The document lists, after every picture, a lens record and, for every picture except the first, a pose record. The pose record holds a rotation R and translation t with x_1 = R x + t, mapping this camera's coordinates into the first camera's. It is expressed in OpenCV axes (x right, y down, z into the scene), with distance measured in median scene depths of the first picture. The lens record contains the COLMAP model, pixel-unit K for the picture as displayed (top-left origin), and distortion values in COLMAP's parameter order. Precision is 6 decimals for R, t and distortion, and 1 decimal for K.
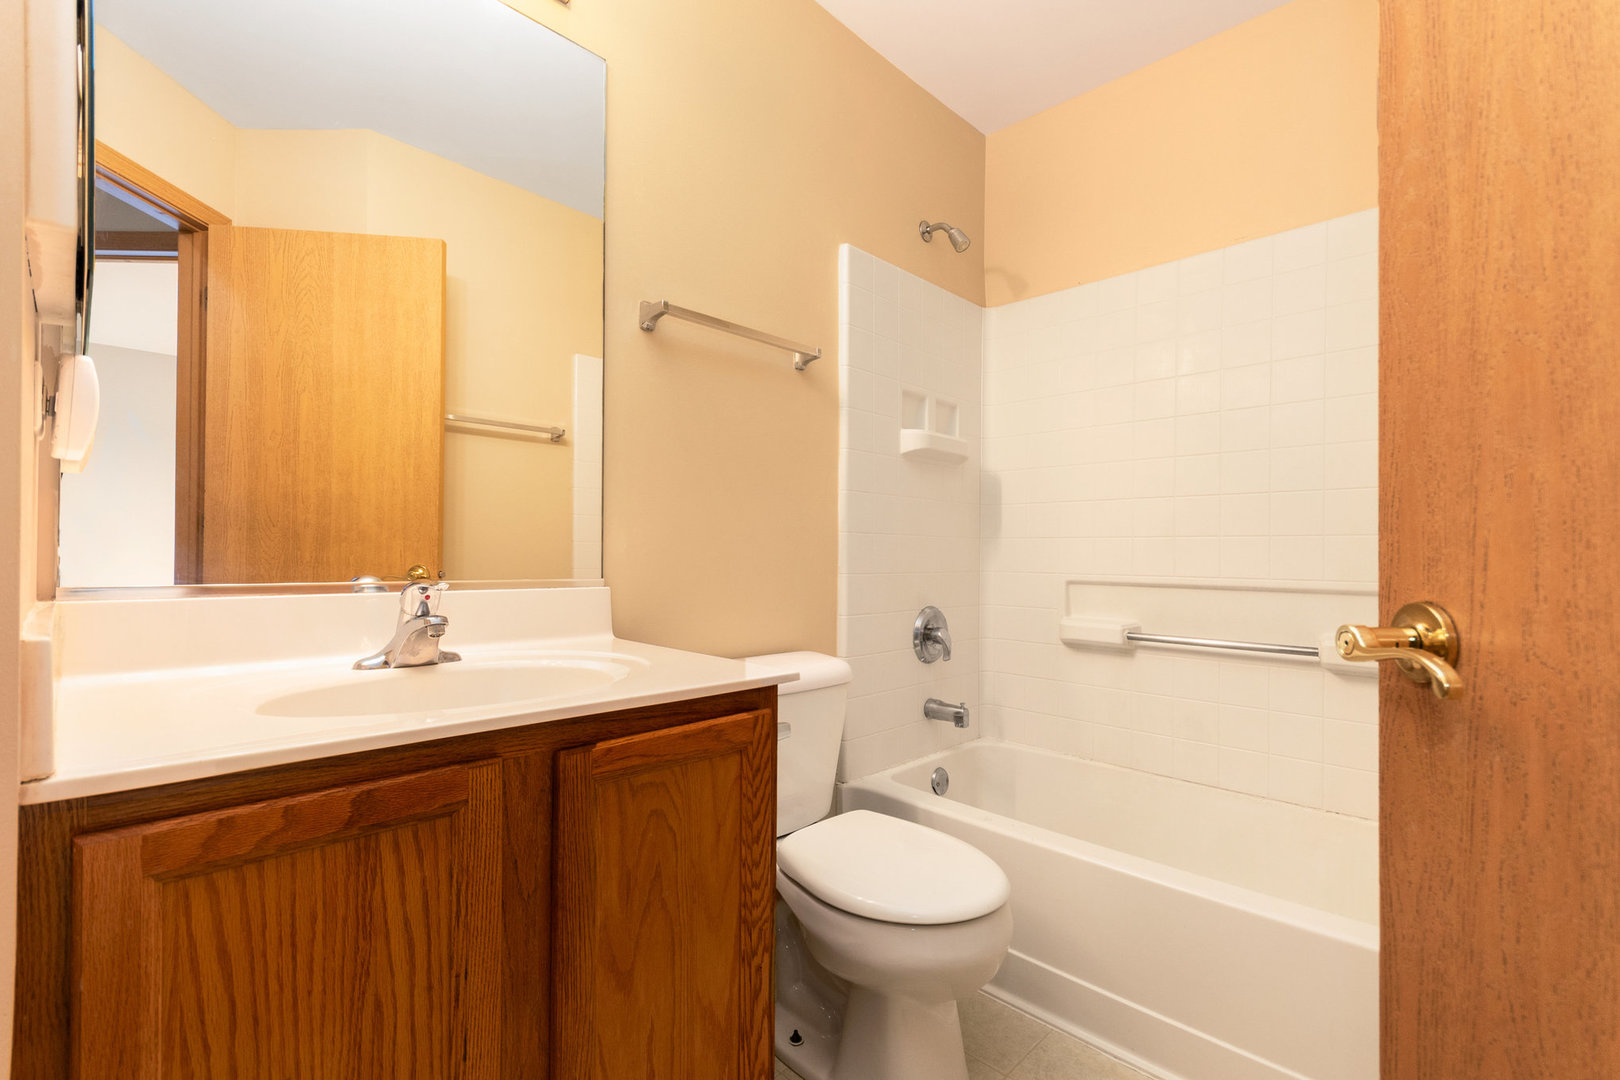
lens RADIAL K [[719.1, 0, 806.4], [0, 719.1, 547.7], [0, 0, 1]] dist [-0.000214, 0.000205]
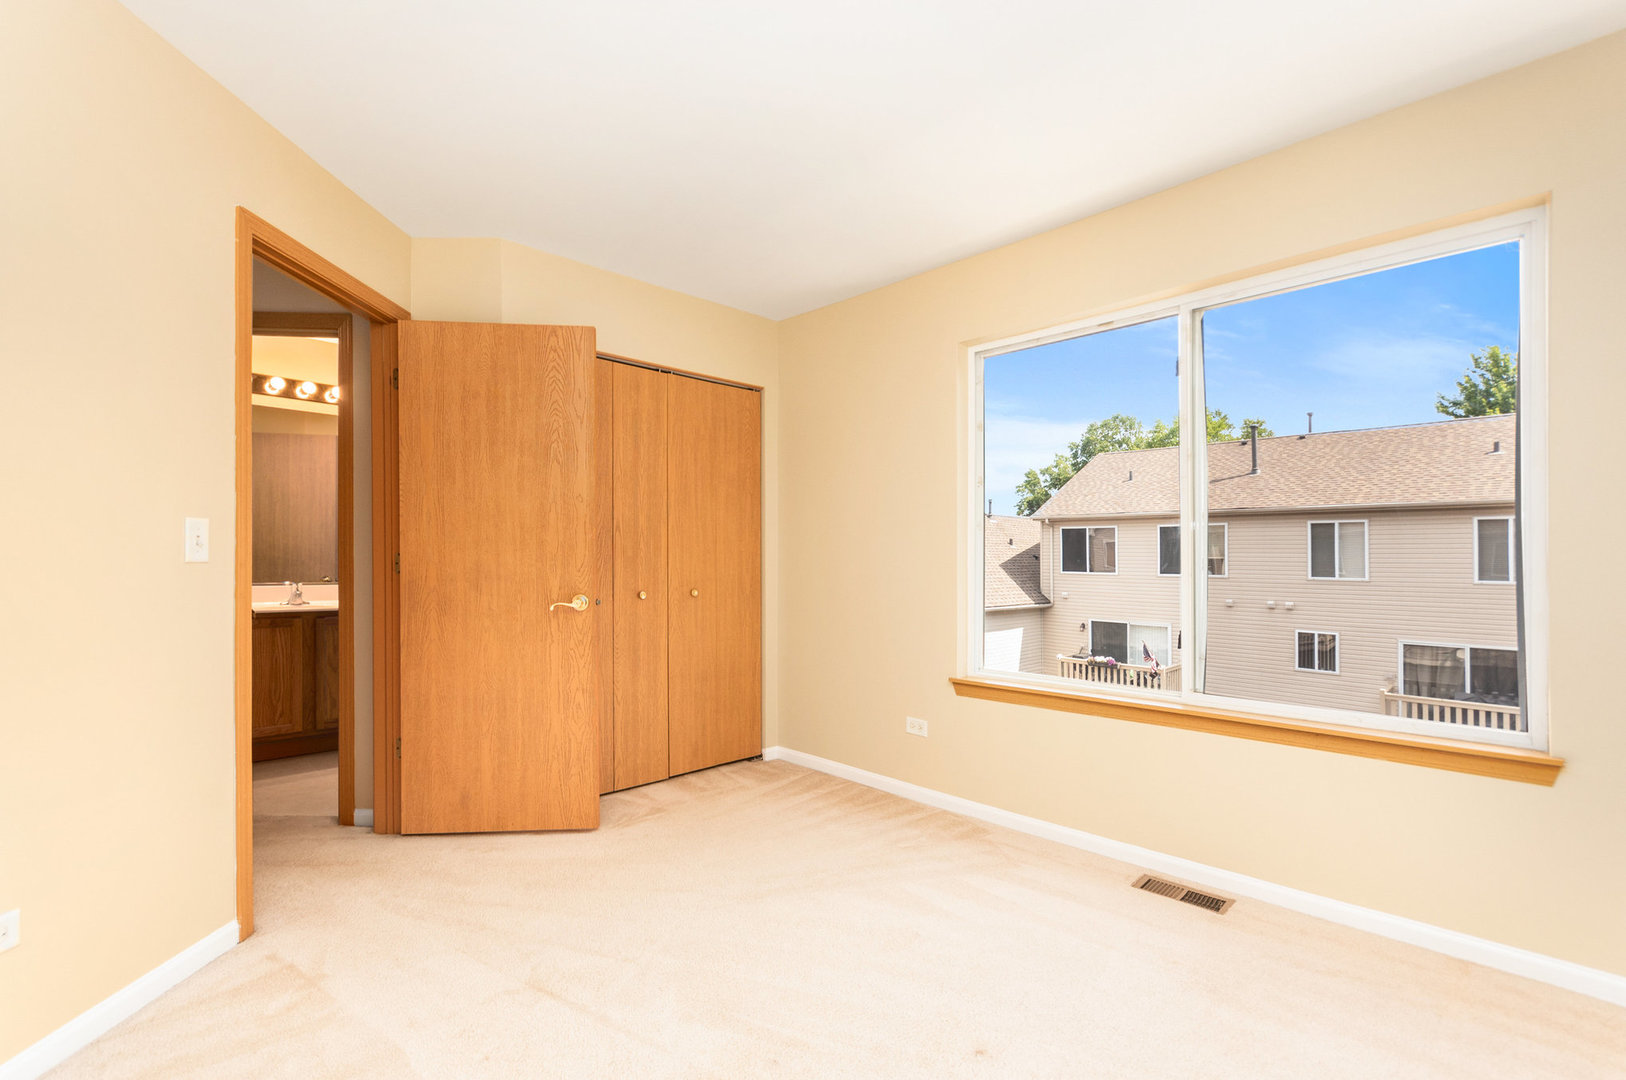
lens RADIAL K [[721.8, 0, 798.6], [0, 721.8, 550.8], [0, 0, 1]] dist [-0.000214, 0.000205]
pose [[0.999818, -0.003995, -0.018638, 2.295557], [0.004115, 0.999971, 0.006374, -0.142447], [0.018612, -0.006449, 0.999806, -2.908509]]
